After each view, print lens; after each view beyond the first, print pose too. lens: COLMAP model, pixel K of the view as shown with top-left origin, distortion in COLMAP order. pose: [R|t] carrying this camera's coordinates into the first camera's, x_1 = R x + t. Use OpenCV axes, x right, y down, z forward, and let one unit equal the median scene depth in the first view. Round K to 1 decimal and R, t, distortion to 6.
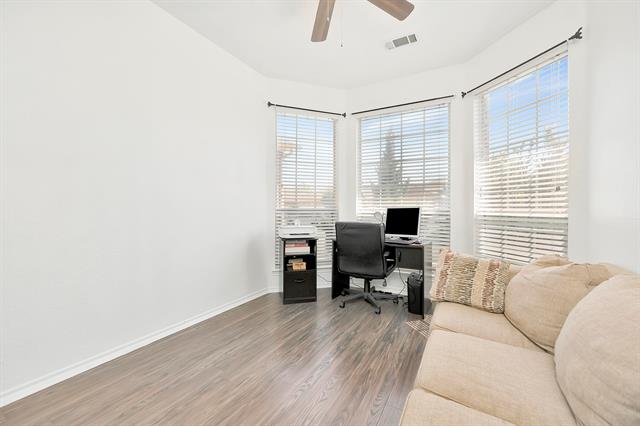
lens RADIAL K [[259.4, 0, 320.0], [0, 259.4, 210.9], [0, 0, 1]] dist [-0.010226, -0.000214]
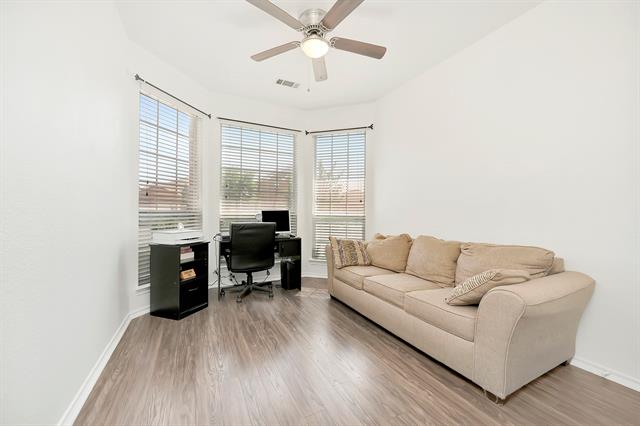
lens RADIAL K [[259.4, 0, 321.0], [0, 259.4, 212.9], [0, 0, 1]] dist [-0.010226, -0.000214]
pose [[0.557324, -0.004915, 0.830281, -0.601196], [0.000665, 0.999985, 0.005474, -0.005975], [-0.830295, -0.002499, 0.557319, 0.112827]]
